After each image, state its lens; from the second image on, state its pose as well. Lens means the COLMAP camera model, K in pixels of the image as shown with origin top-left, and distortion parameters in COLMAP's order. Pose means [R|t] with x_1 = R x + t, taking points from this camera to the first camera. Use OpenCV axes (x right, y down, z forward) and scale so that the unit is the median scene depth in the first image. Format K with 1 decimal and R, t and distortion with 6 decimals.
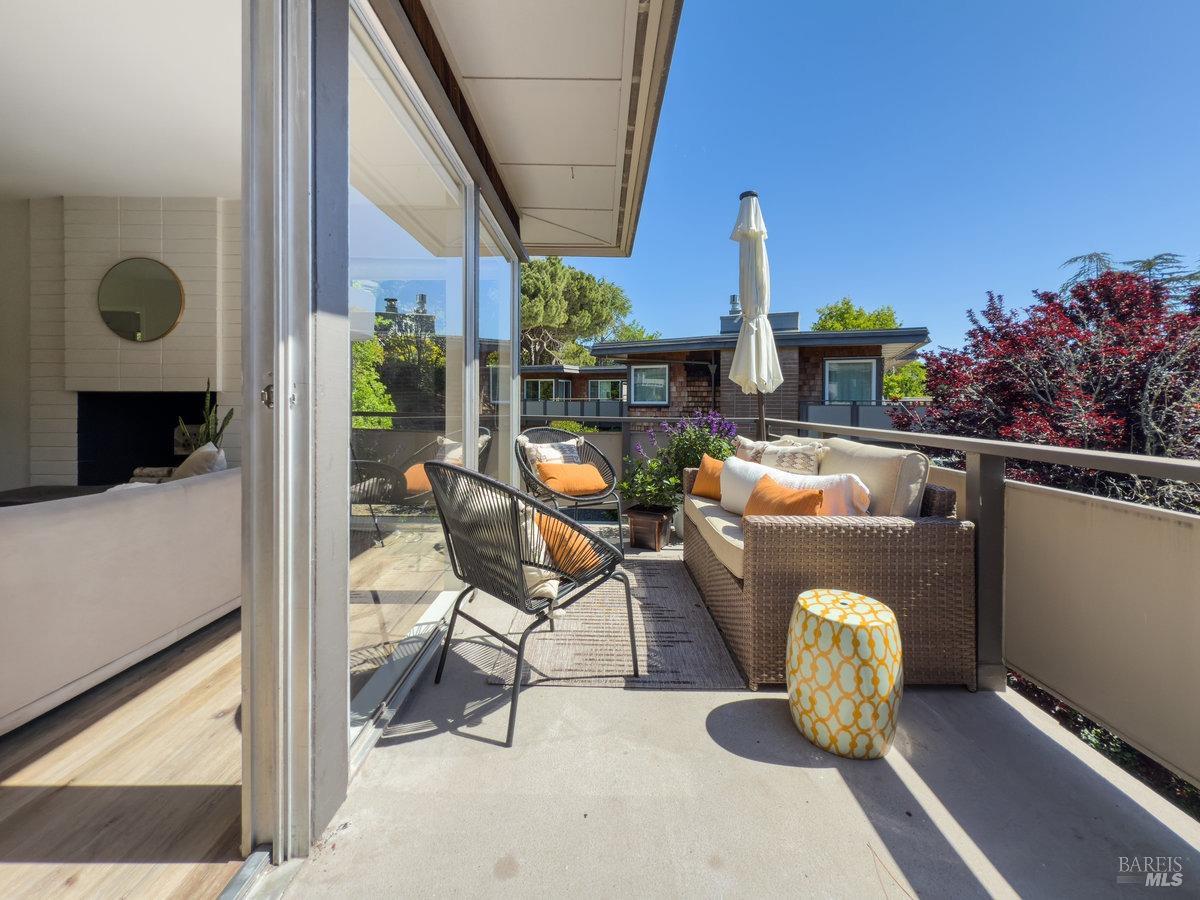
lens RADIAL K [[492.0, 0, 601.1], [0, 492.0, 404.0], [0, 0, 1]] dist [-0.002808, -0.000104]
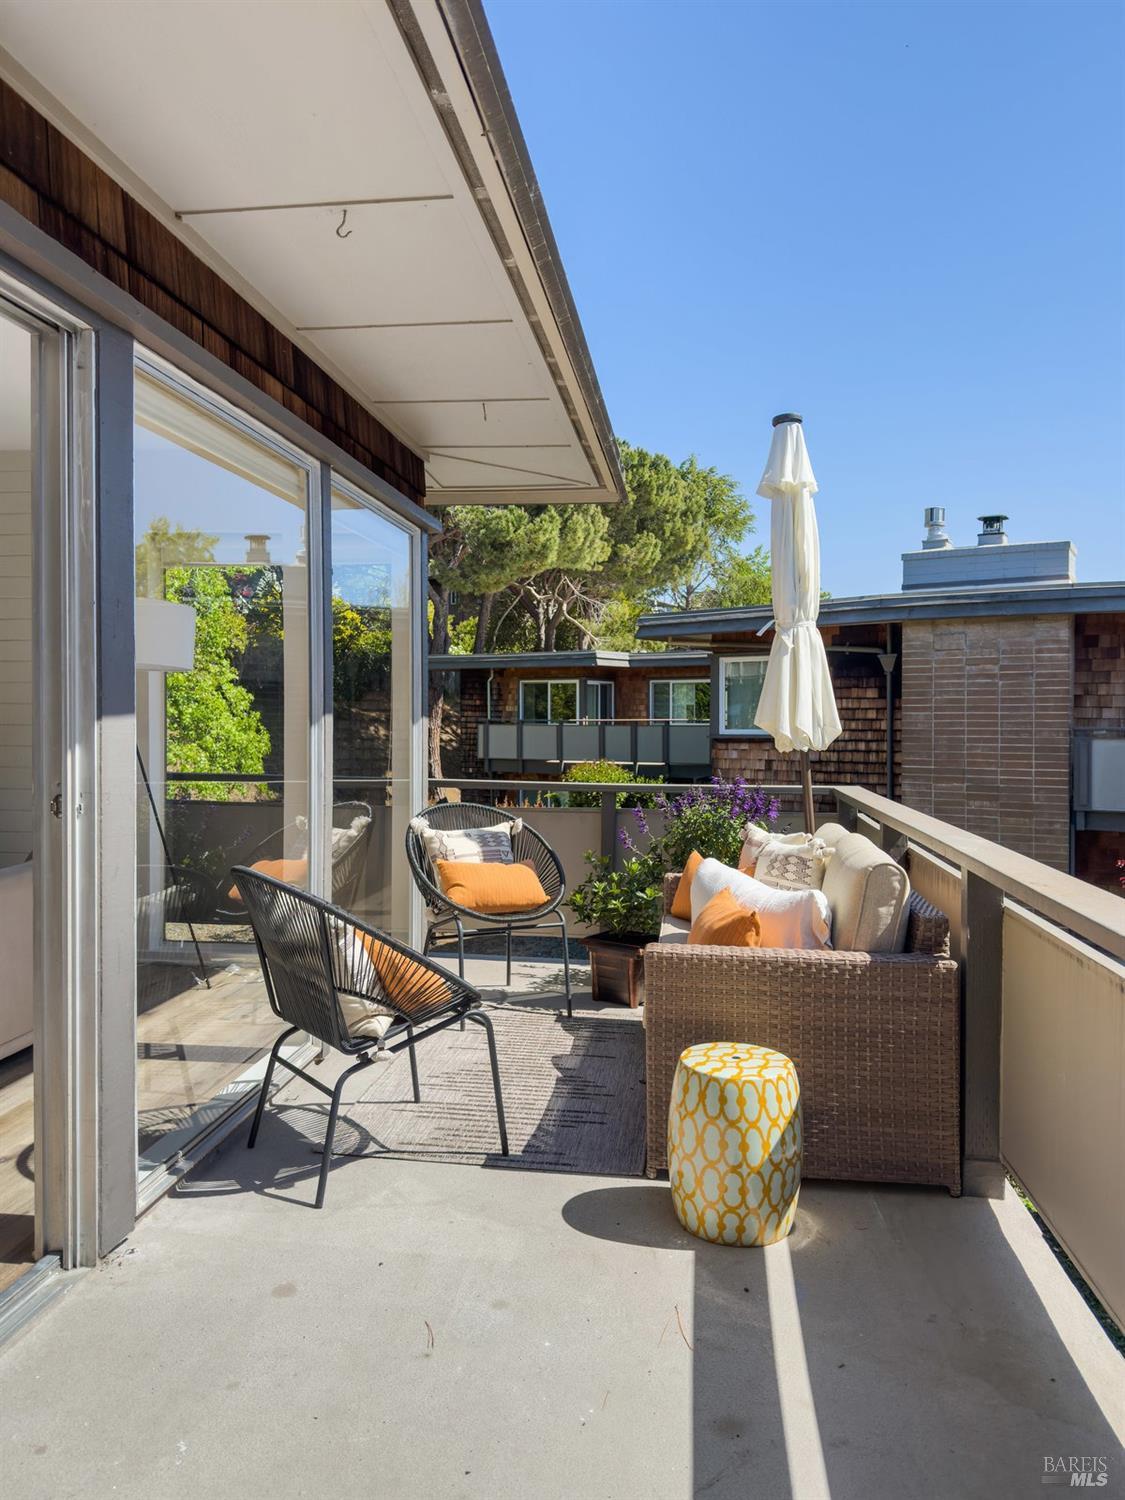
lens RADIAL K [[1055.4, 0, 558.1], [0, 1055.4, 719.1], [0, 0, 1]] dist [0.085880, -0.140305]
pose [[0.990555, -0.003999, -0.137060, 0.385039], [0.003657, 0.999990, -0.002745, -0.110568], [0.137070, 0.002217, 0.990559, -0.617815]]
